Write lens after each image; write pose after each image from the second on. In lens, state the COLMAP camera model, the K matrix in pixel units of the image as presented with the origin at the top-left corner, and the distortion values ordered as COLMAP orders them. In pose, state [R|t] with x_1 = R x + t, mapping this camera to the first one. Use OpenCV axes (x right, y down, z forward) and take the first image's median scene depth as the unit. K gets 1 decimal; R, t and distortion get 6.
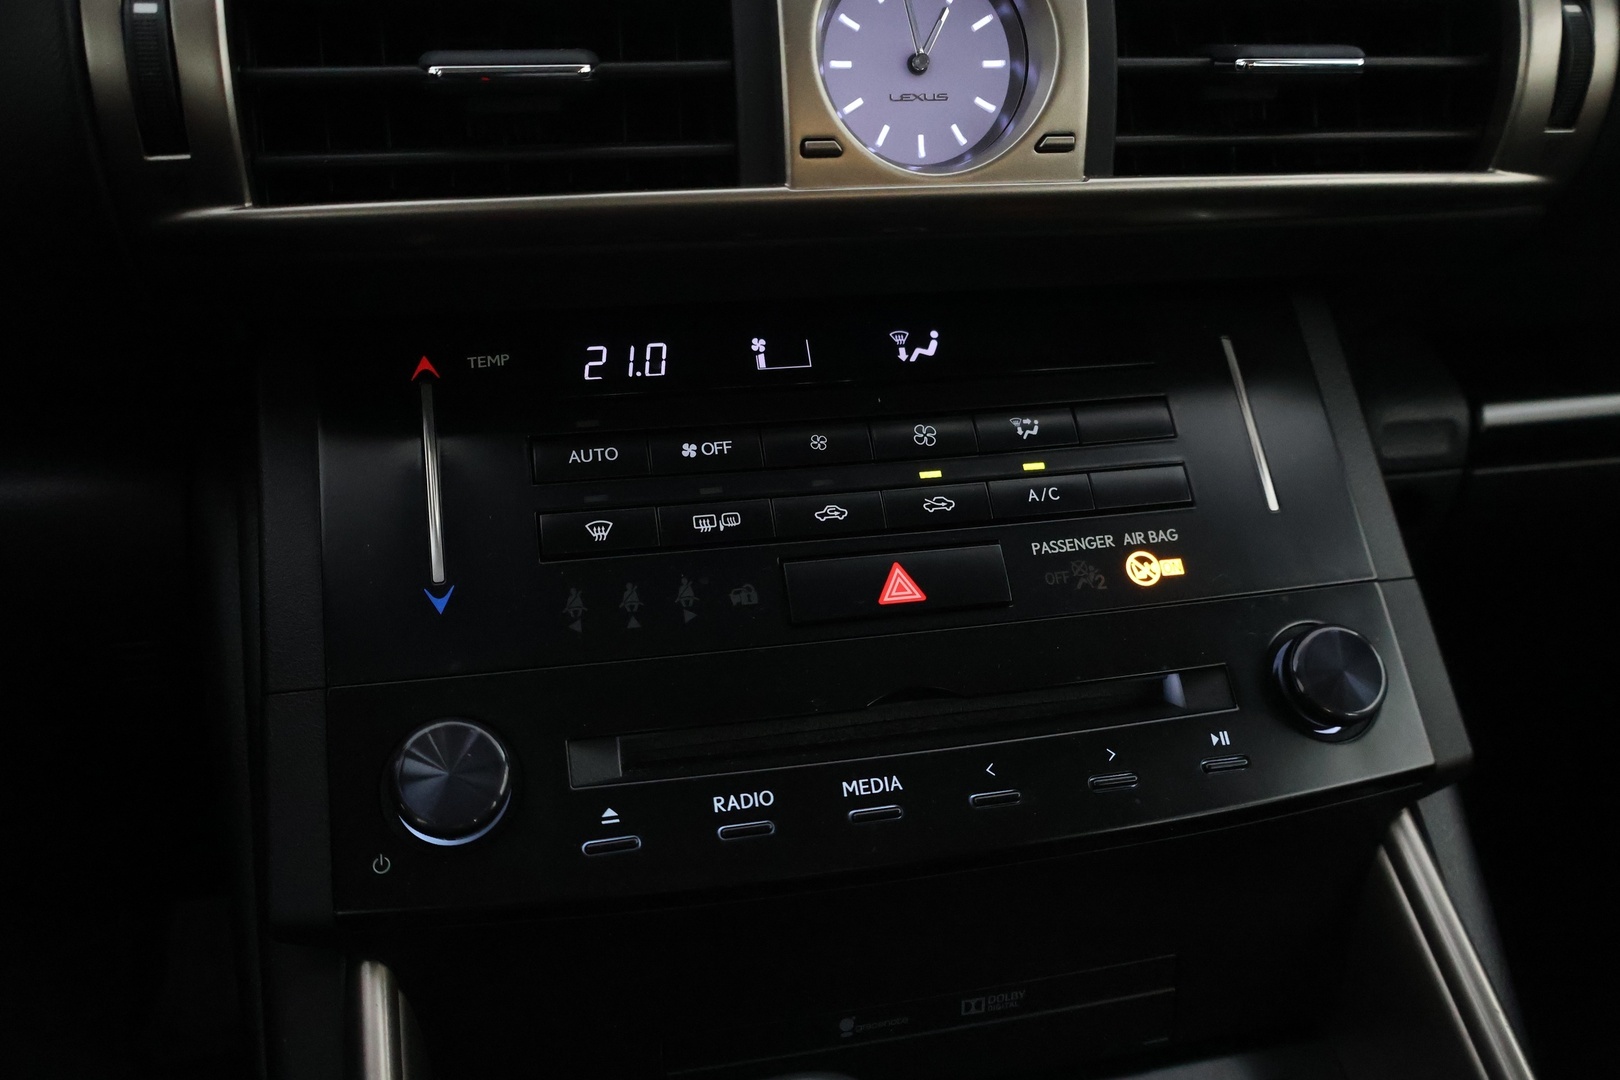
lens RADIAL K [[1346.4, 0, 809.4], [0, 1346.4, 547.0], [0, 0, 1]] dist [-0.005079, 0.001480]
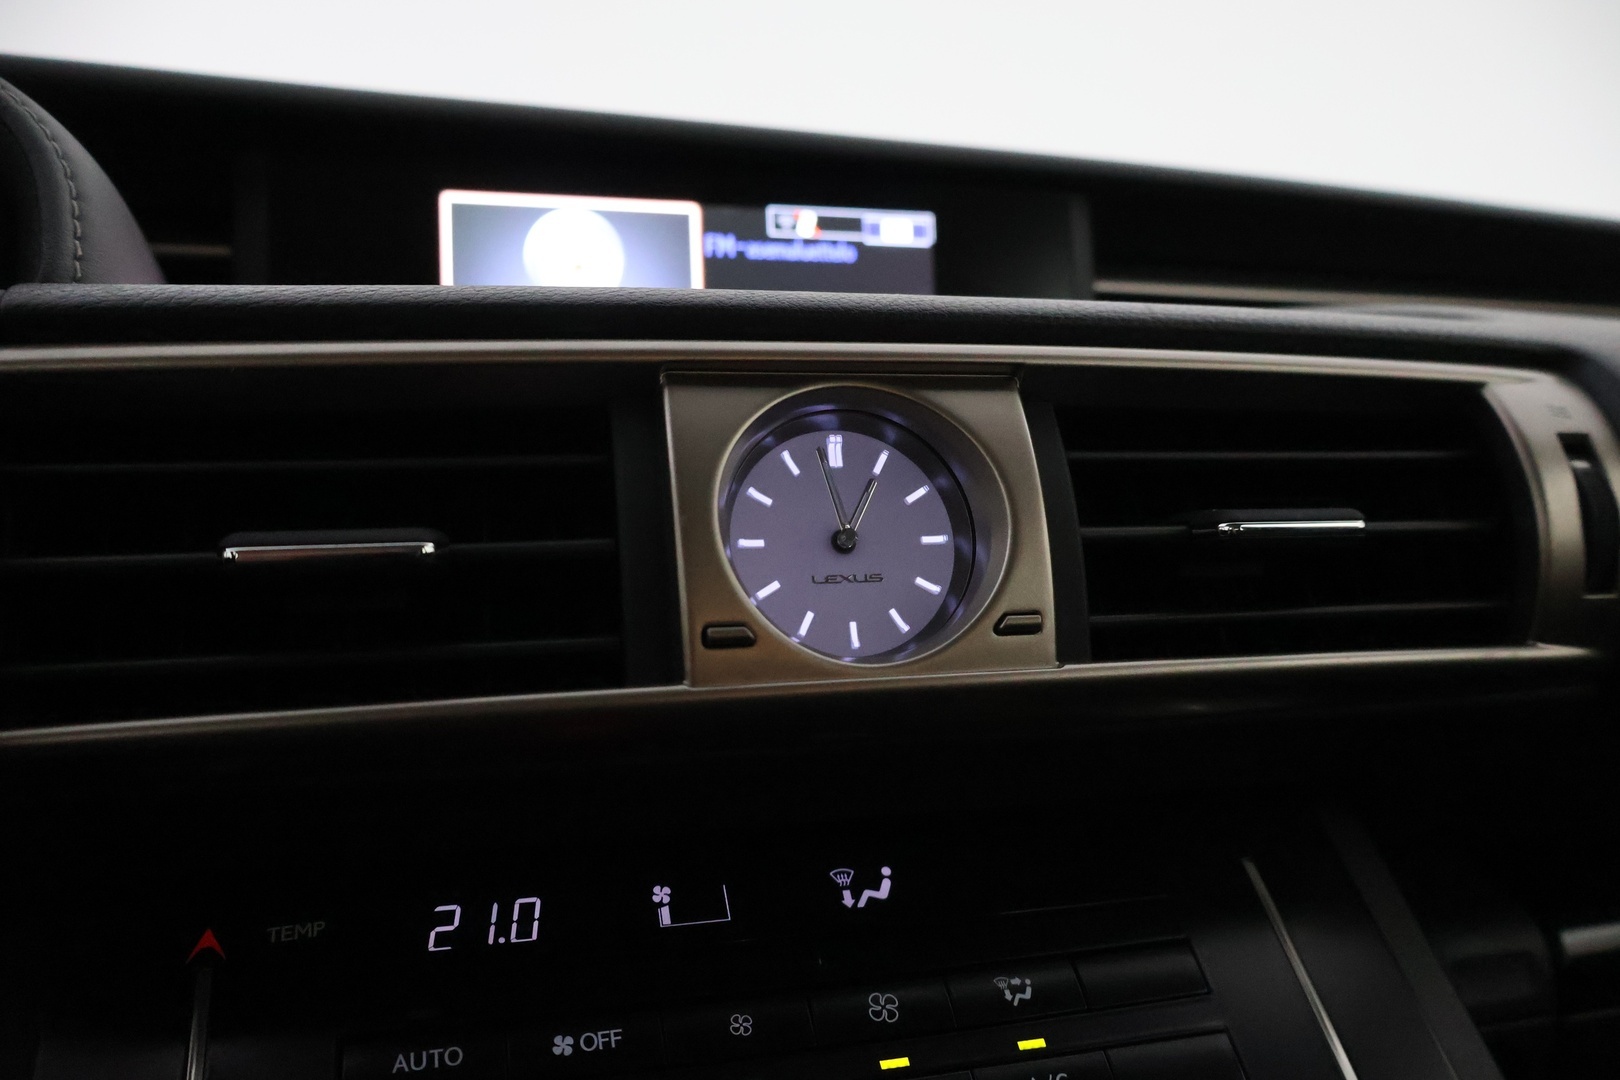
lens RADIAL K [[1346.4, 0, 805.5], [0, 1346.4, 547.4], [0, 0, 1]] dist [-0.005079, 0.001480]
pose [[0.998480, -0.032892, 0.044216, 0.018514], [0.047609, 0.918947, -0.391497, -0.028170], [-0.027755, 0.393008, 0.919116, 0.221205]]
